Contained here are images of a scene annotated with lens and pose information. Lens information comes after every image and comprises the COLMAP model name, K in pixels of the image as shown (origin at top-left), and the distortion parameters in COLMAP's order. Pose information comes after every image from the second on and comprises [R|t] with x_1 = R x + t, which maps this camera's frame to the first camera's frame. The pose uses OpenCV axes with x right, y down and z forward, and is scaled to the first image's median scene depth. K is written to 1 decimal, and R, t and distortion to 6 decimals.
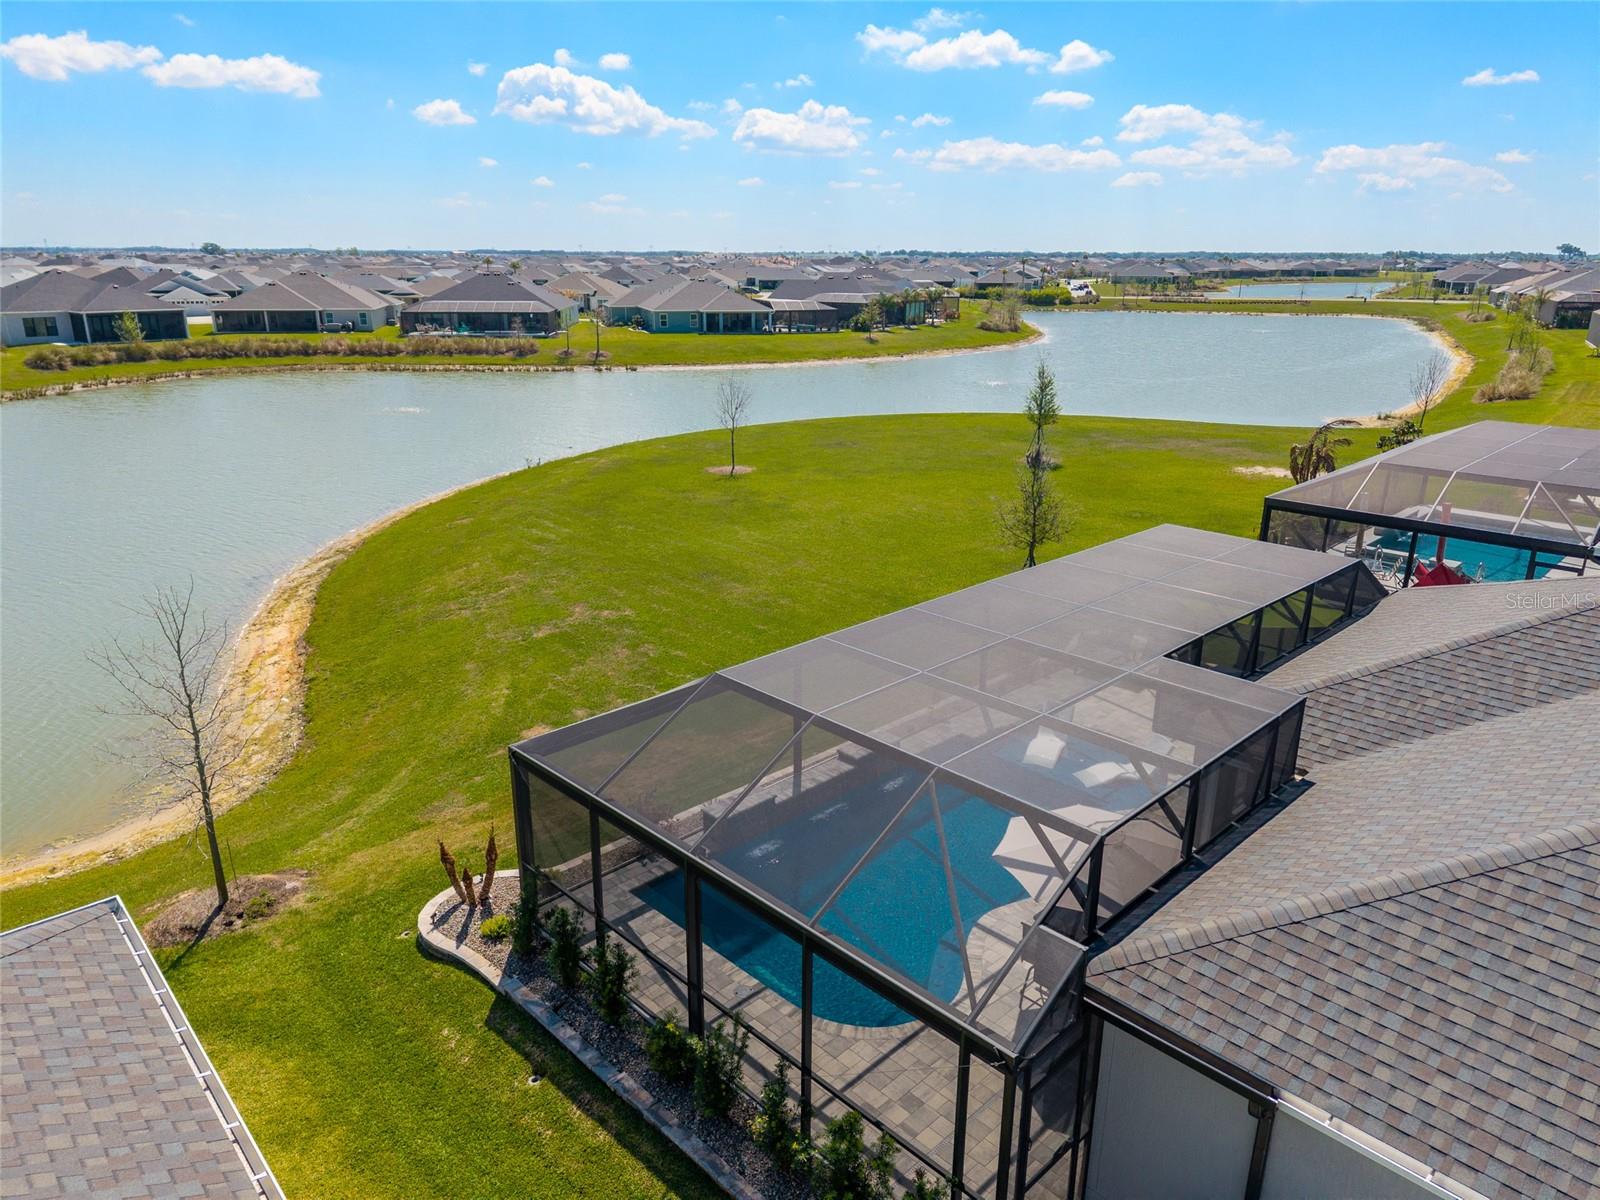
lens RADIAL K [[1074.3, 0, 789.0], [0, 1074.3, 591.5], [0, 0, 1]] dist [0.037130, -0.043807]
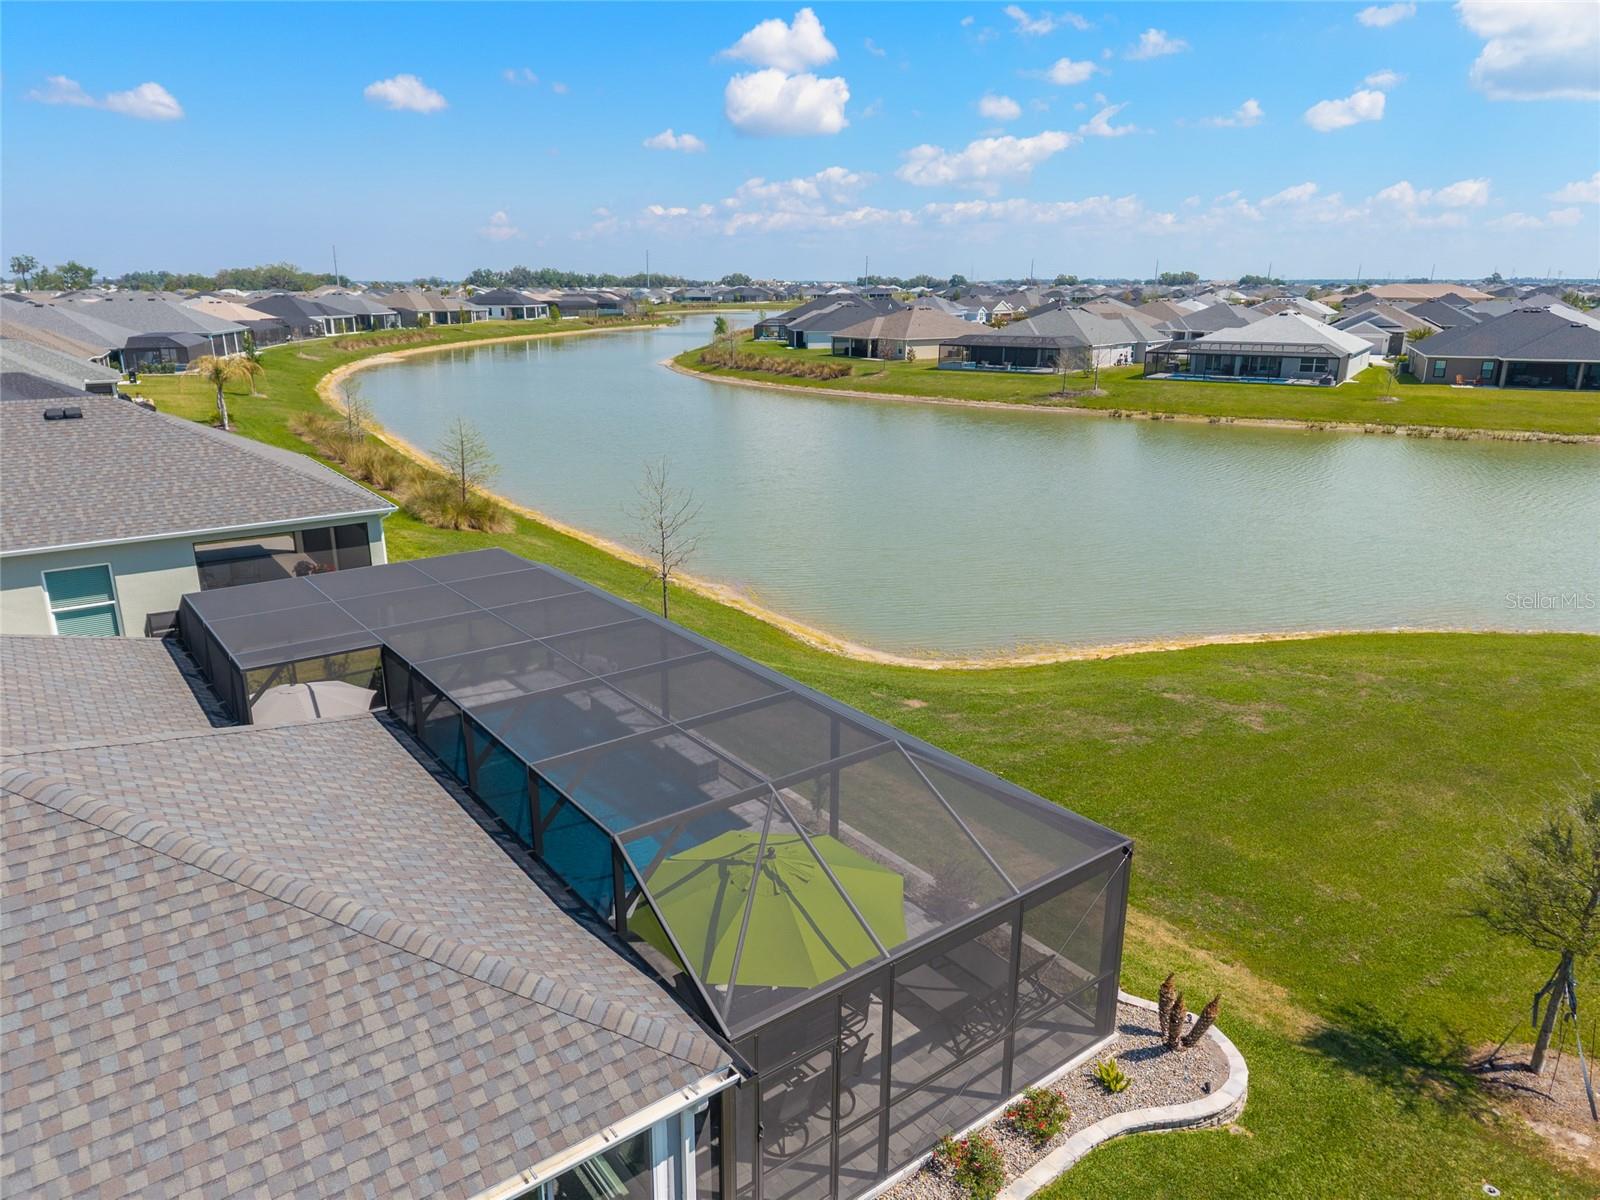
lens RADIAL K [[1067.0, 0, 788.5], [0, 1067.0, 599.9], [0, 0, 1]] dist [0.037841, -0.043342]
pose [[-0.121159, 0.275112, -0.953747, 0.168172], [-0.297291, 0.906664, 0.299296, -0.054057], [0.947068, 0.319803, -0.028062, 0.180562]]
